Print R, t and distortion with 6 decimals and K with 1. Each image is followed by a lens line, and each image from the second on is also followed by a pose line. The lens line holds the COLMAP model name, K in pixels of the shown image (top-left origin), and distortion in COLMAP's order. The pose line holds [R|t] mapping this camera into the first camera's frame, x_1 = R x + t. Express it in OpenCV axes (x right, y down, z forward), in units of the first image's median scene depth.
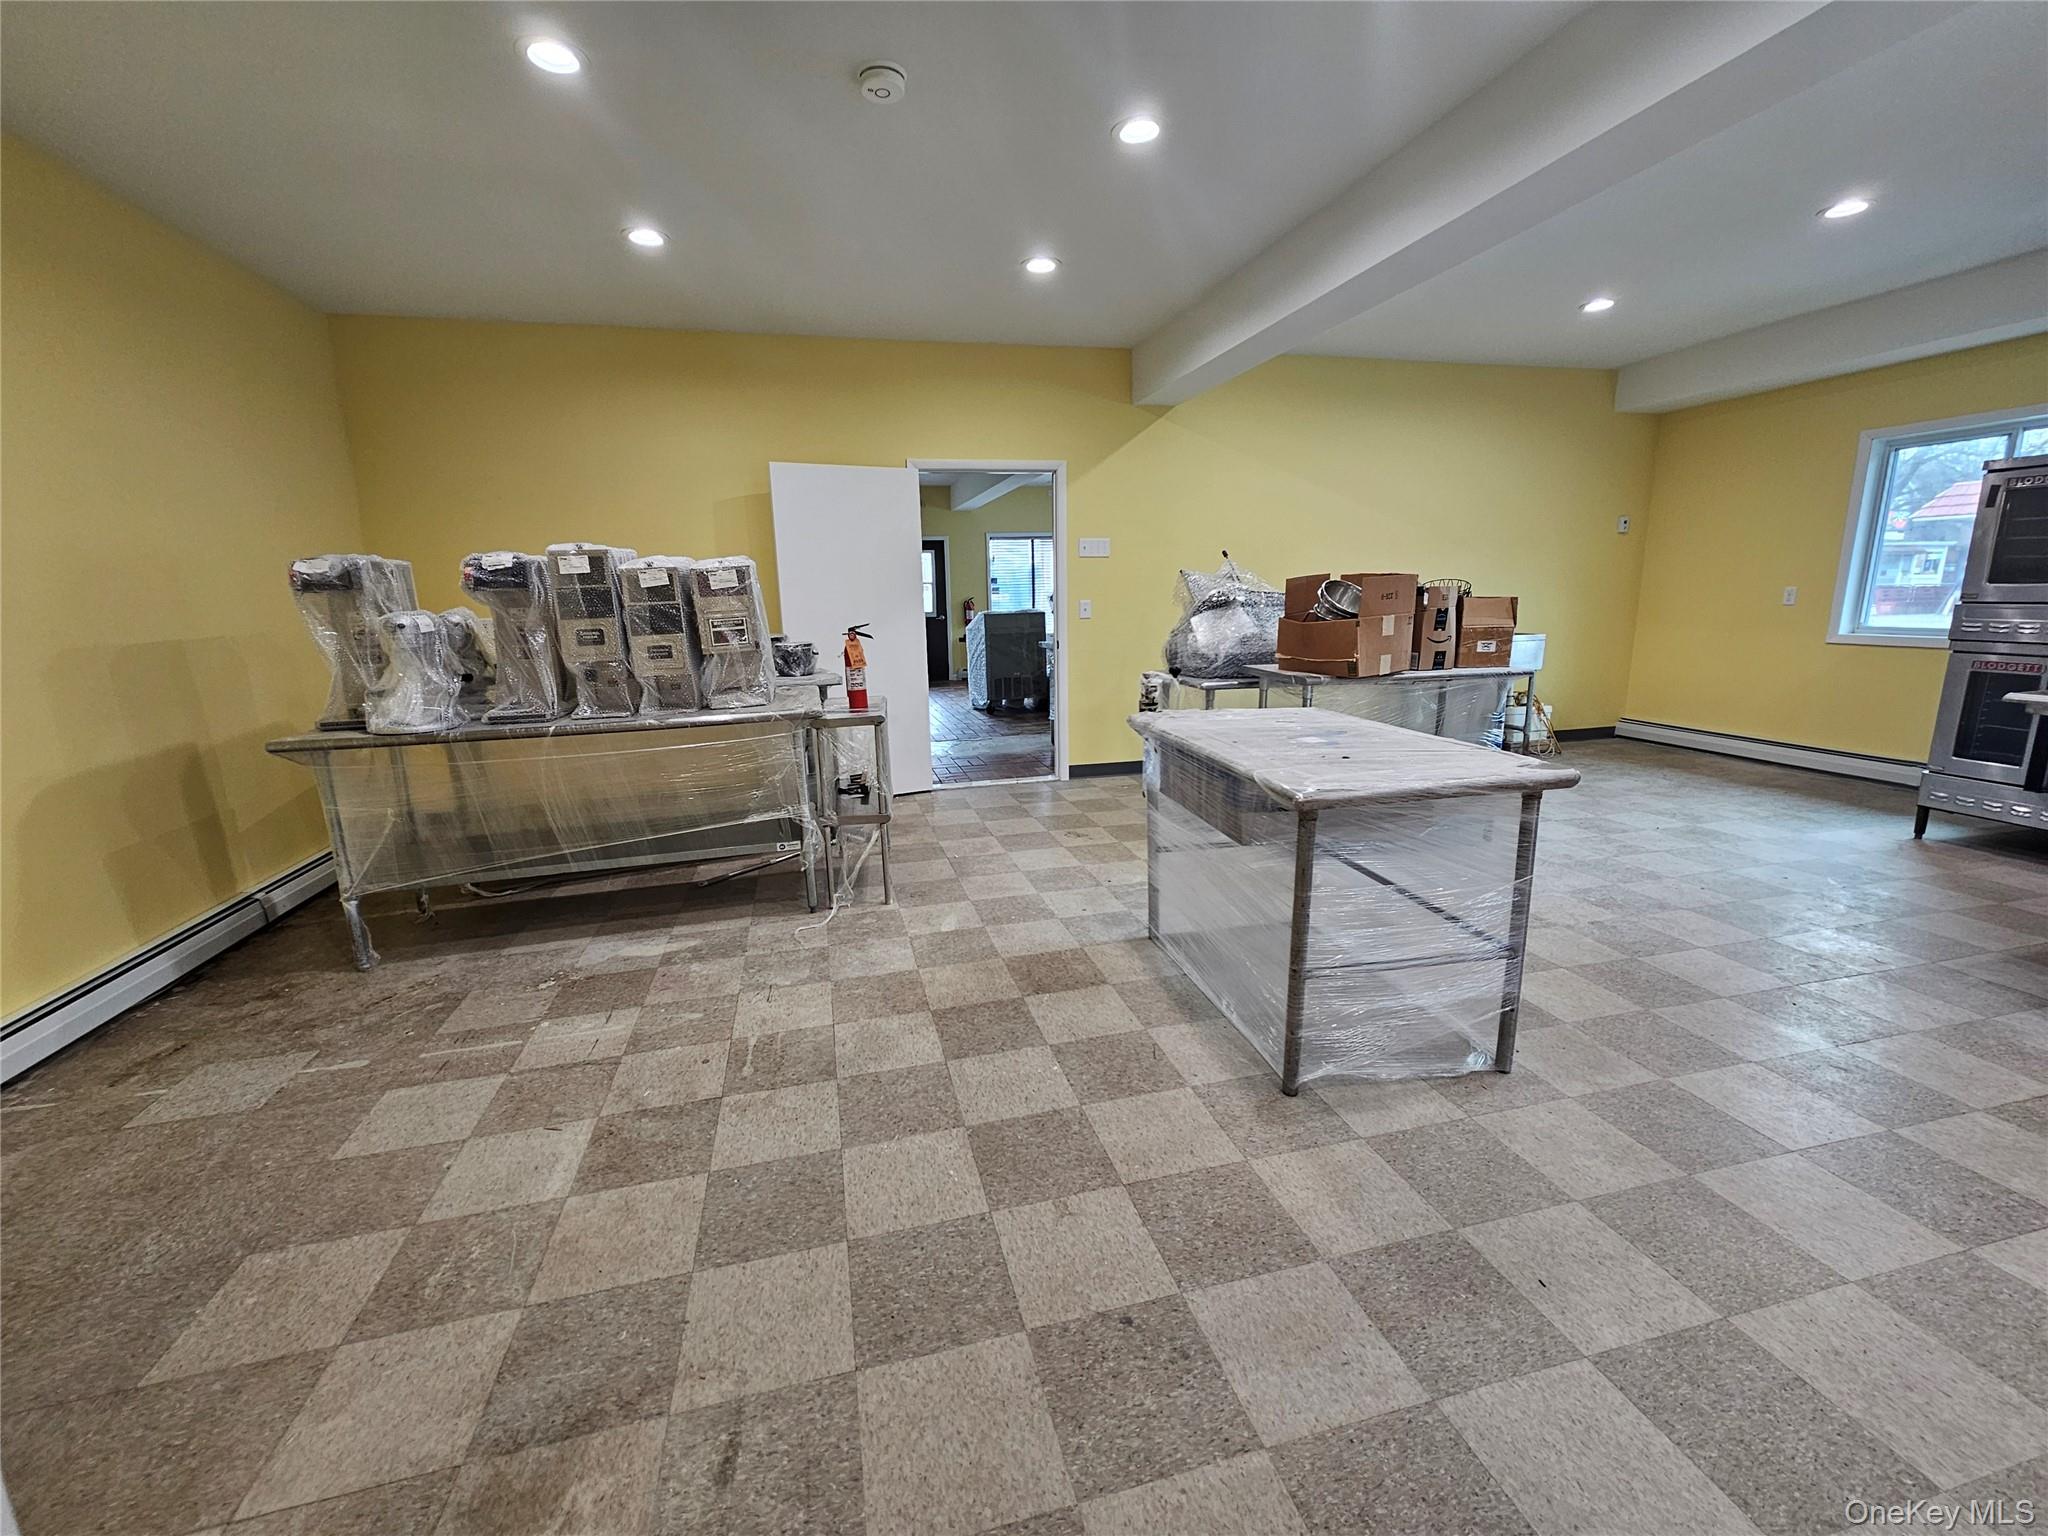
lens RADIAL K [[823.9, 0, 1017.0], [0, 823.9, 776.7], [0, 0, 1]] dist [-0.003923, 0.000949]
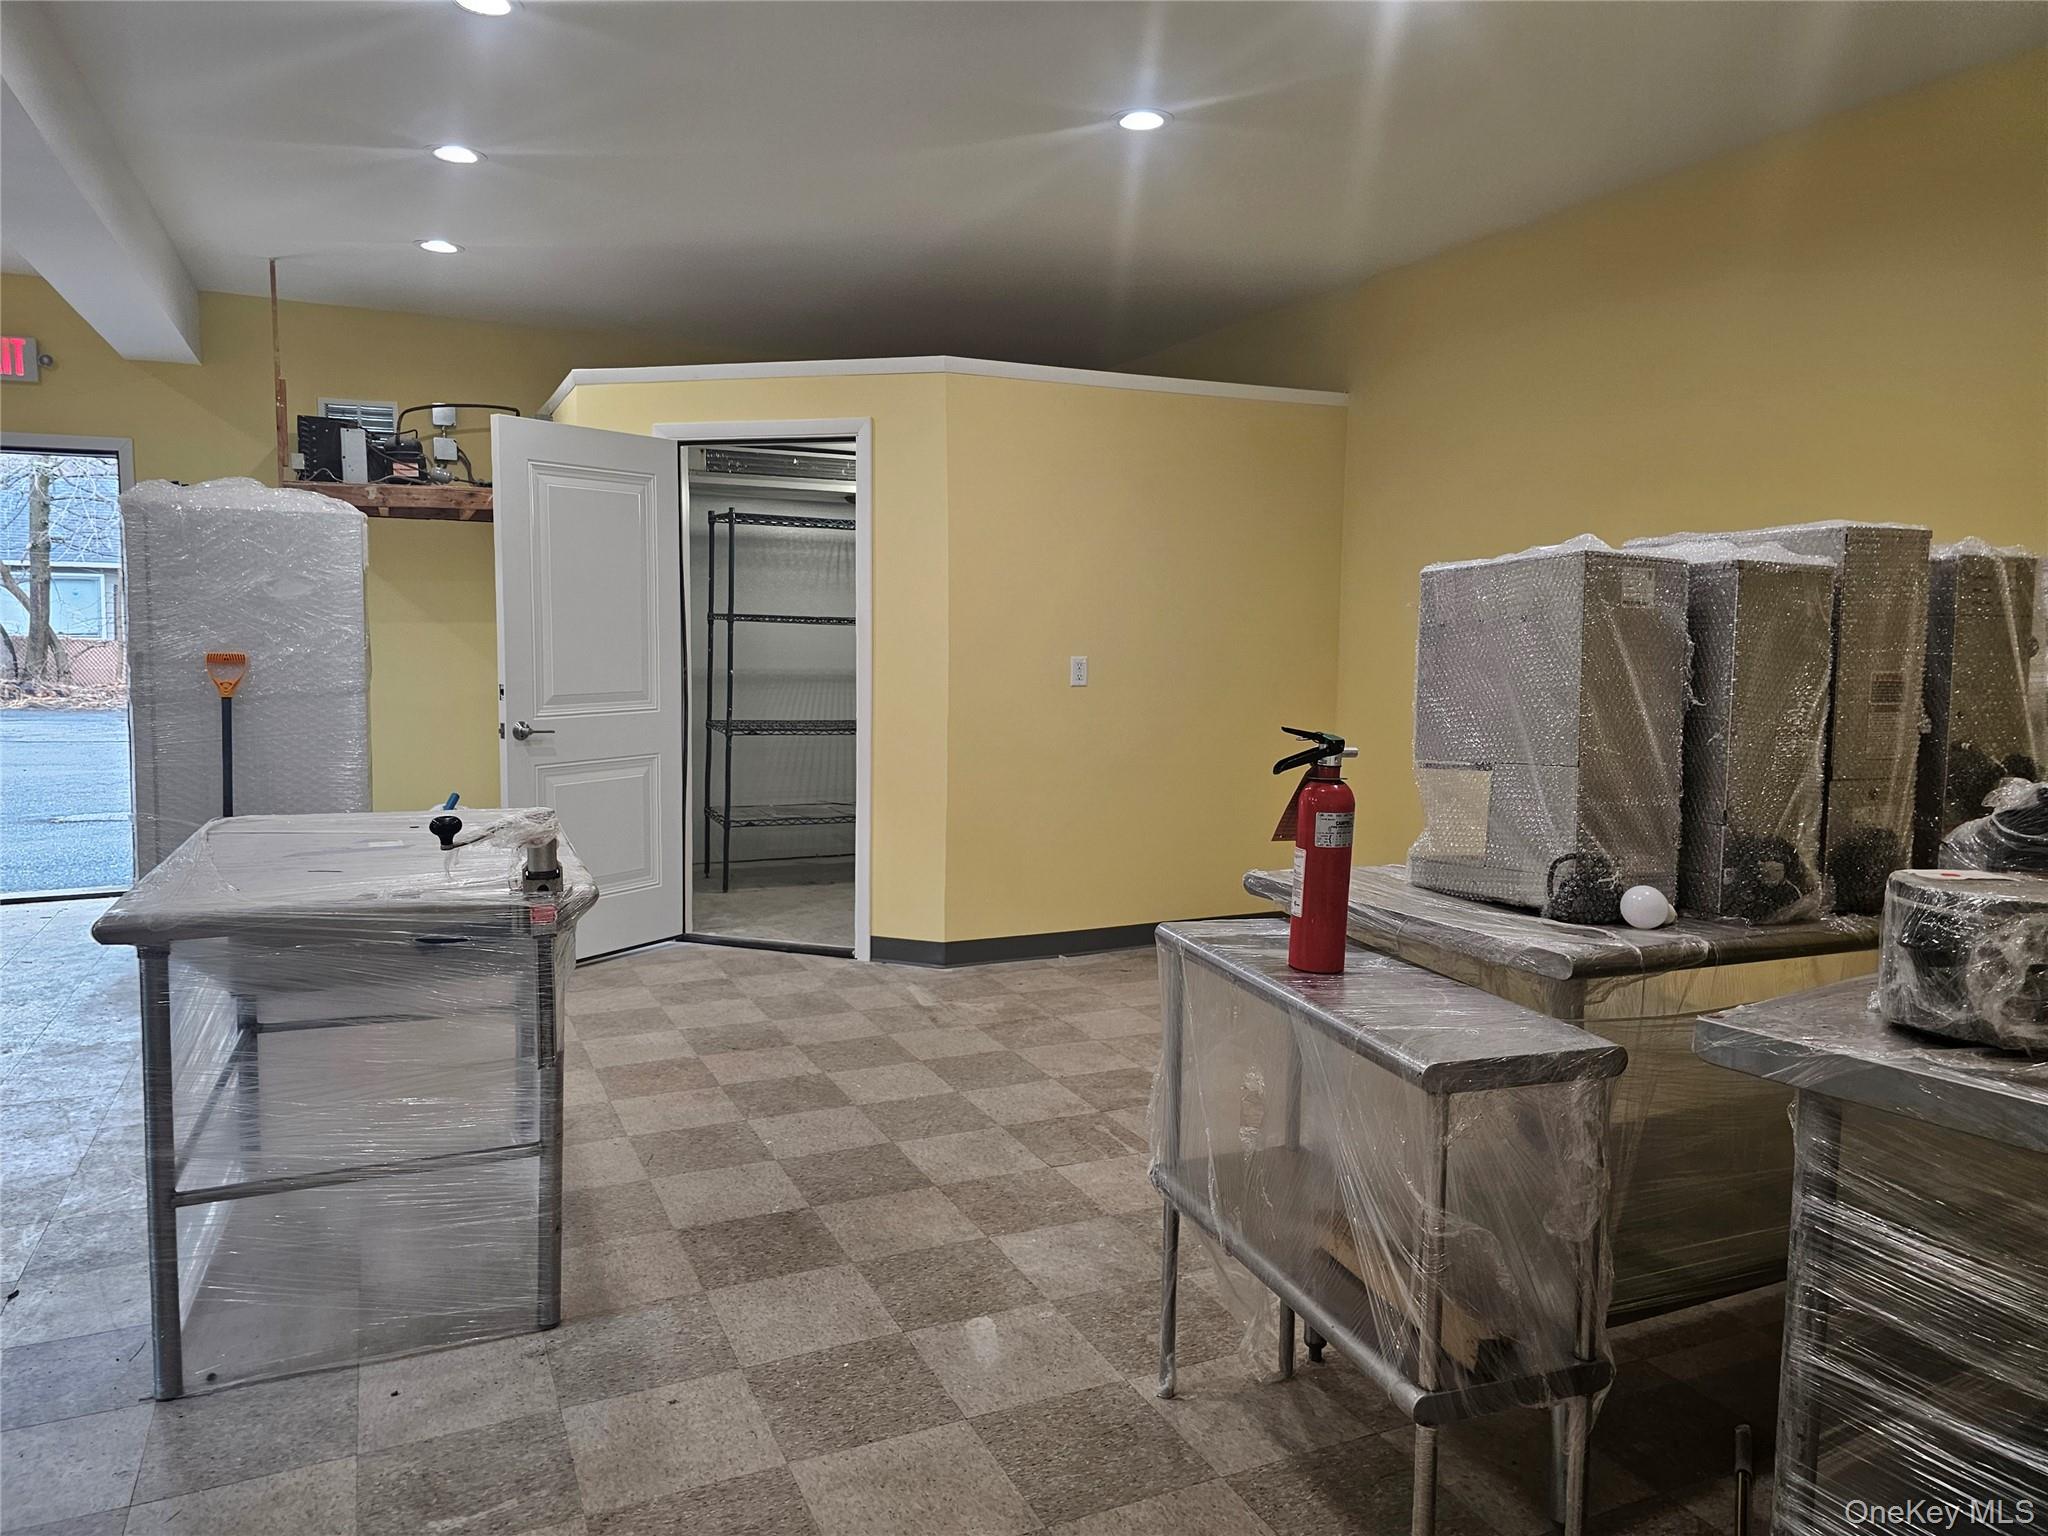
lens RADIAL K [[1381.4, 0, 1022.0], [0, 1381.4, 735.9], [0, 0, 1]] dist [0.075894, -0.071284]
pose [[-0.981317, 0.027832, -0.190374, 0.038381], [-0.030528, 0.954421, 0.296899, -0.396953], [0.189960, 0.297163, -0.935740, 1.721149]]
